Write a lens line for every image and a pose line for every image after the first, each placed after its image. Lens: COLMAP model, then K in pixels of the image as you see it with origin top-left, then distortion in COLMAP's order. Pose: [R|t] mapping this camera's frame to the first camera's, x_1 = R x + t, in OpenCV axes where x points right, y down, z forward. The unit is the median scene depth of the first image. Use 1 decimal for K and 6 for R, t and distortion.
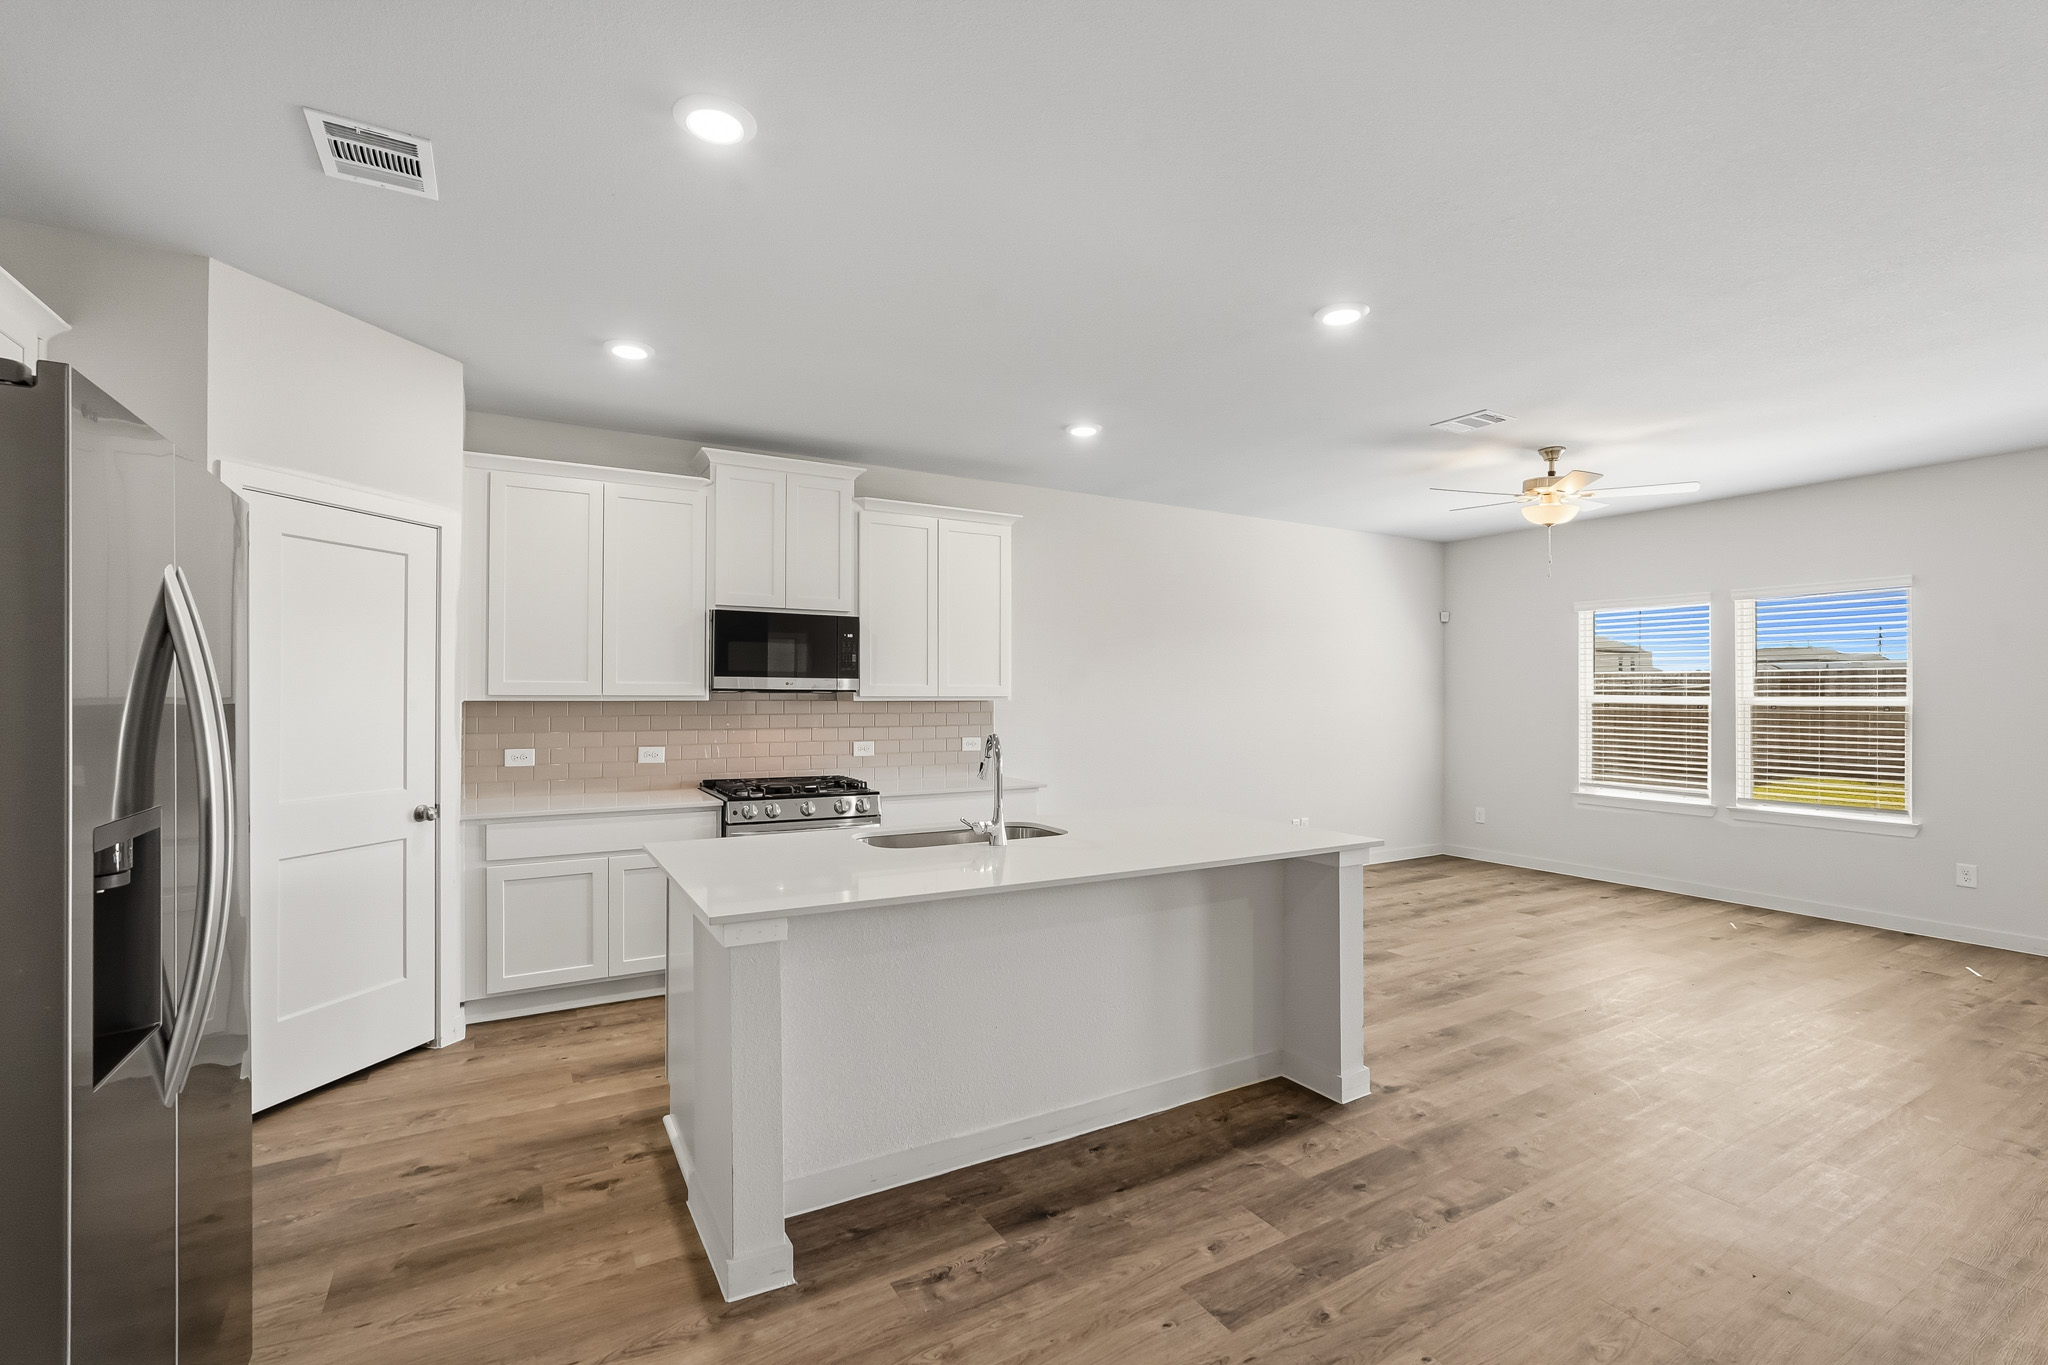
lens RADIAL K [[906.2, 0, 1033.0], [0, 906.2, 676.1], [0, 0, 1]] dist [-0.015772, 0.006500]
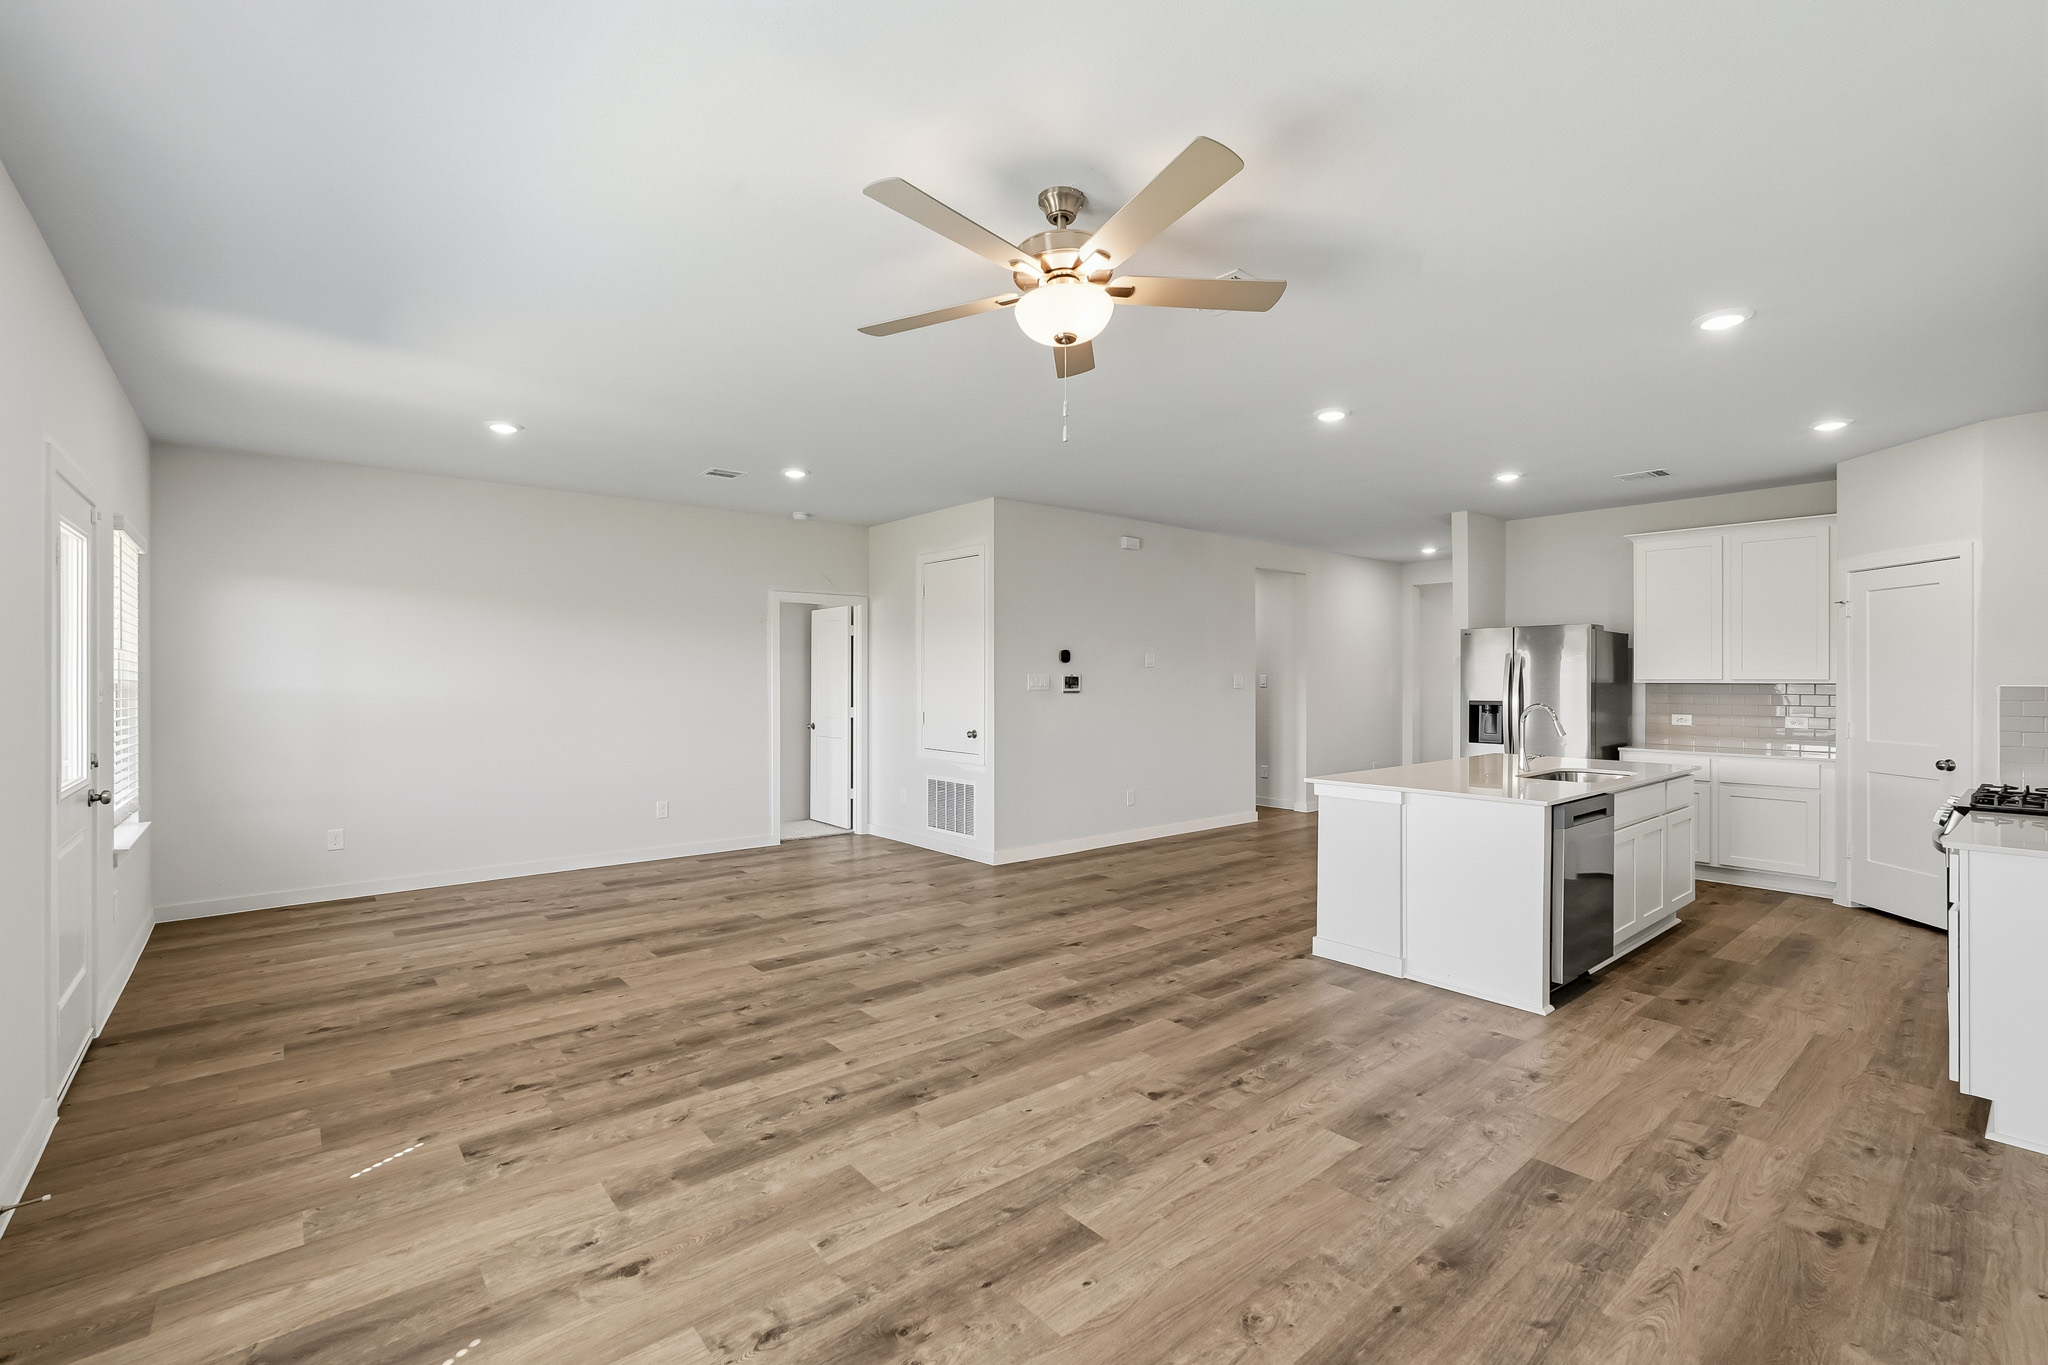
lens RADIAL K [[906.2, 0, 1029.3], [0, 906.2, 685.1], [0, 0, 1]] dist [-0.015772, 0.006500]
pose [[-0.986103, -0.004595, -0.166072, 1.078094], [-0.002530, 0.999917, -0.012643, 0.049244], [0.166116, -0.012047, -0.986033, 2.389939]]
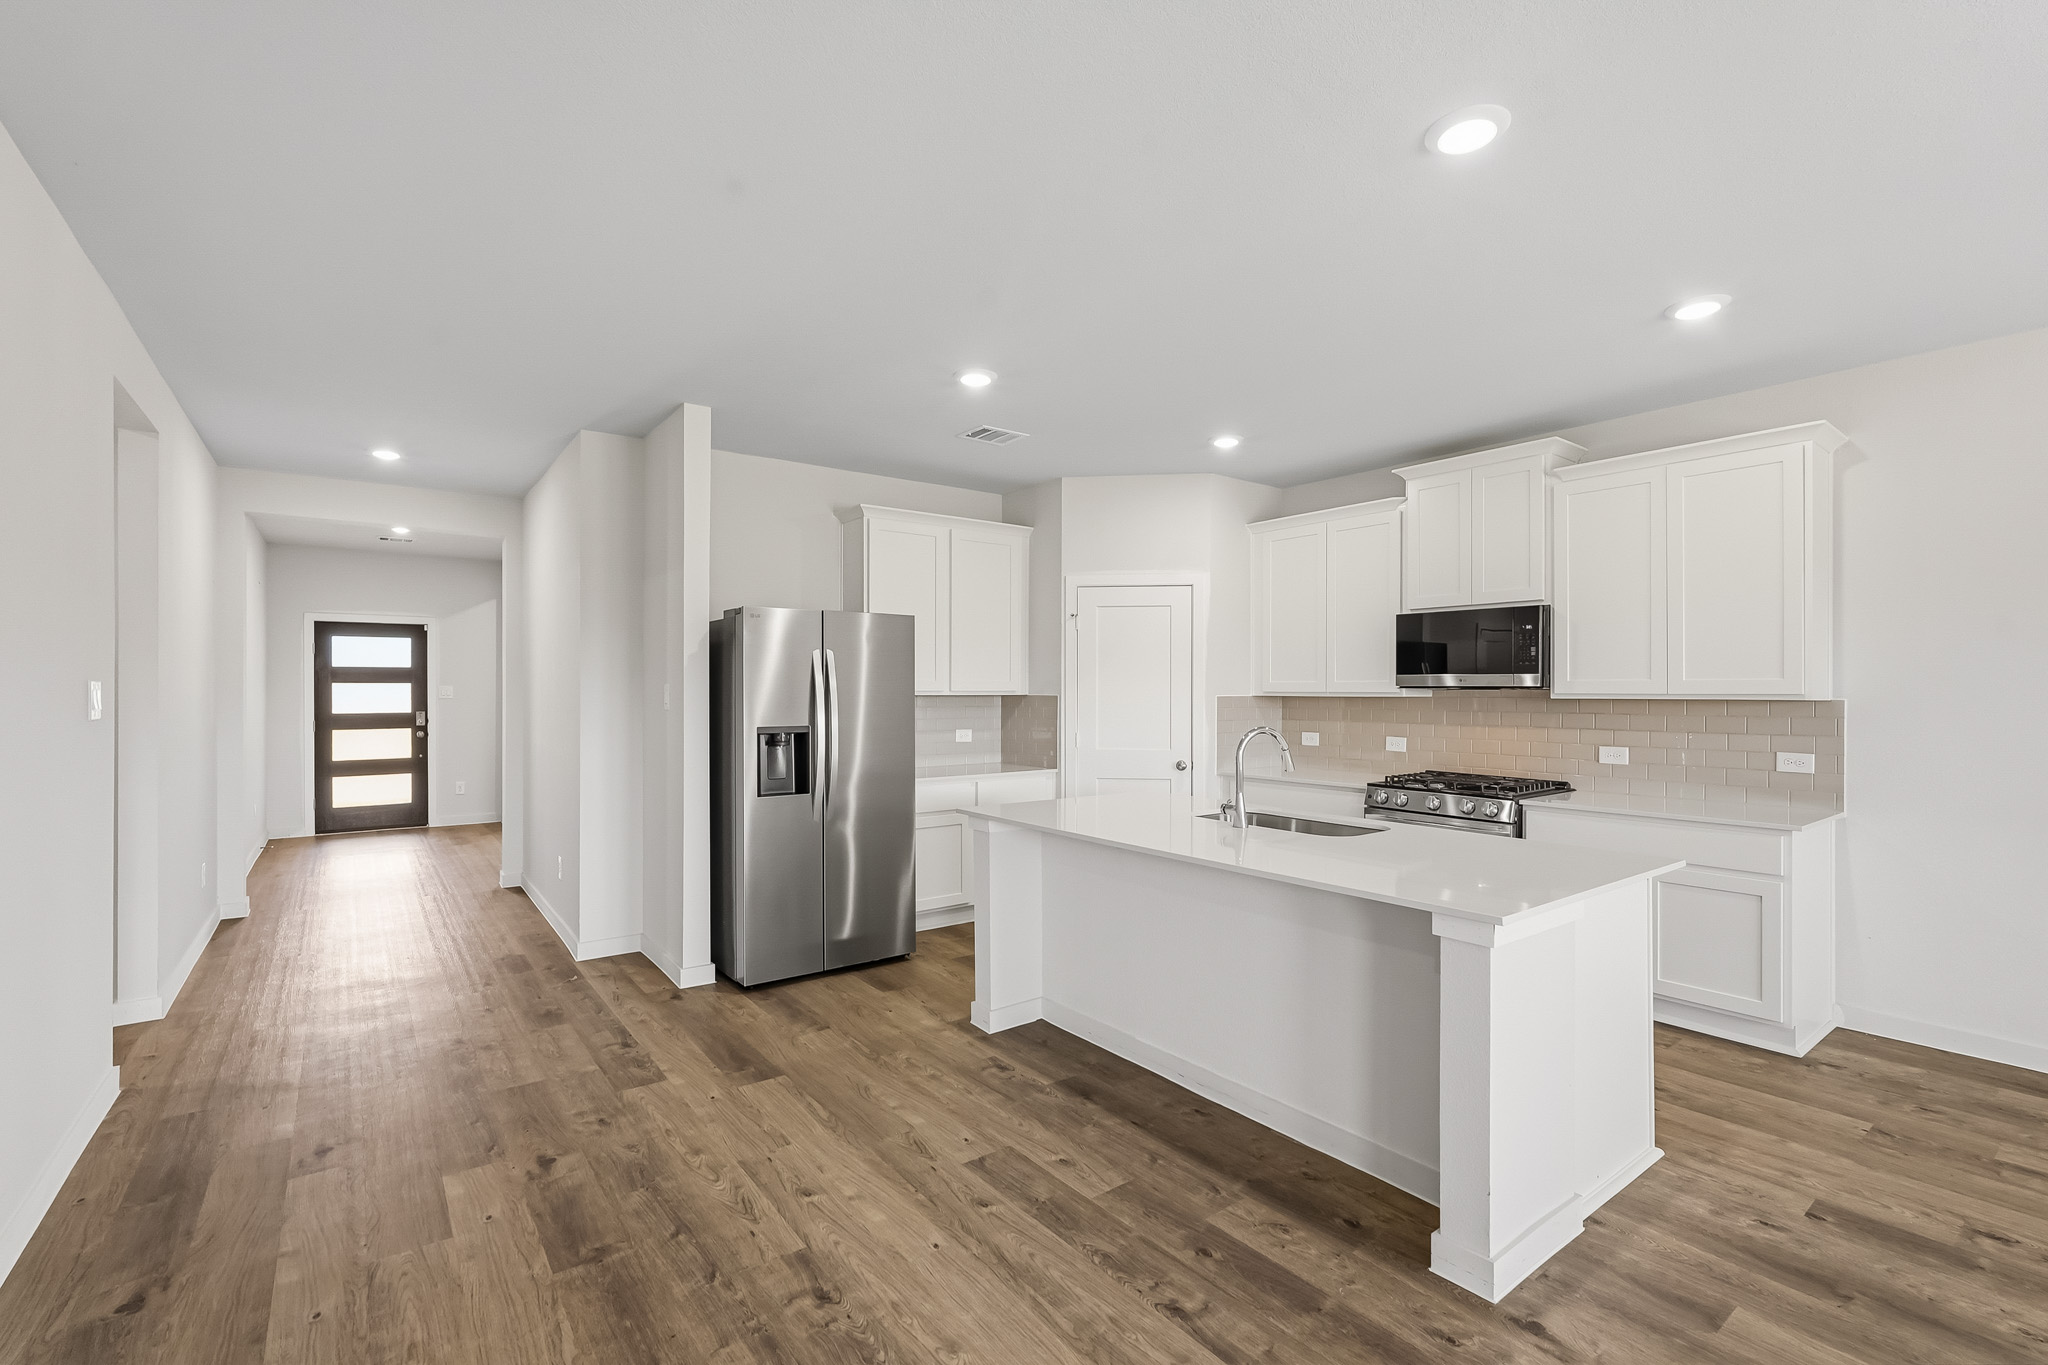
lens RADIAL K [[906.2, 0, 1014.2], [0, 906.2, 675.2], [0, 0, 1]] dist [-0.015772, 0.006500]
pose [[0.102112, -0.018084, -0.994609, 1.002355], [0.019363, 0.999681, -0.016189, 0.013321], [0.994584, -0.017606, 0.102429, 0.602115]]
